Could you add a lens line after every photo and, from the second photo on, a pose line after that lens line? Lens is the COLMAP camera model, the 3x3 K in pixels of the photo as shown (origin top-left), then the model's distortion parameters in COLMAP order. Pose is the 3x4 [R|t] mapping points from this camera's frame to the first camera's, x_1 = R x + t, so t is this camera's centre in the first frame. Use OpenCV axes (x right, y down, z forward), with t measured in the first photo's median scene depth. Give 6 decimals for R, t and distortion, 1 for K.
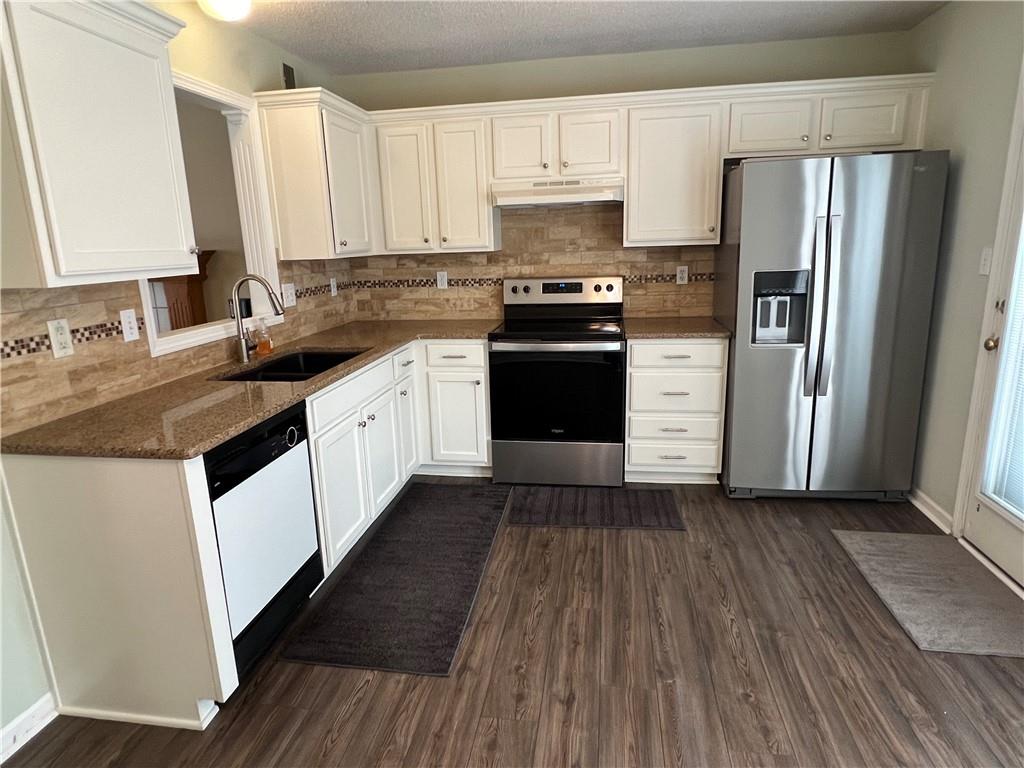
lens RADIAL K [[612.9, 0, 512.0], [0, 612.9, 384.0], [0, 0, 1]] dist [-0.002658, -0.001310]
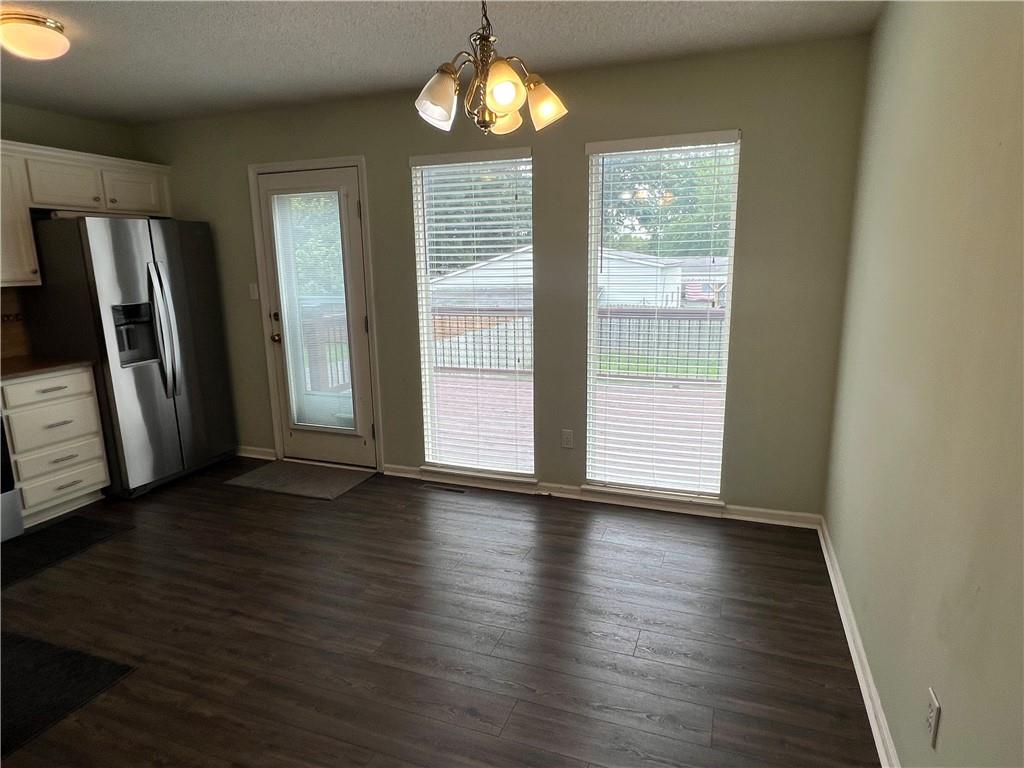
lens RADIAL K [[612.9, 0, 512.0], [0, 612.9, 384.0], [0, 0, 1]] dist [-0.002658, -0.001310]
pose [[0.193331, -0.165335, 0.967103, -0.620555], [0.237578, 0.964253, 0.117354, 0.010948], [-0.951935, 0.207074, 0.225700, 0.003832]]
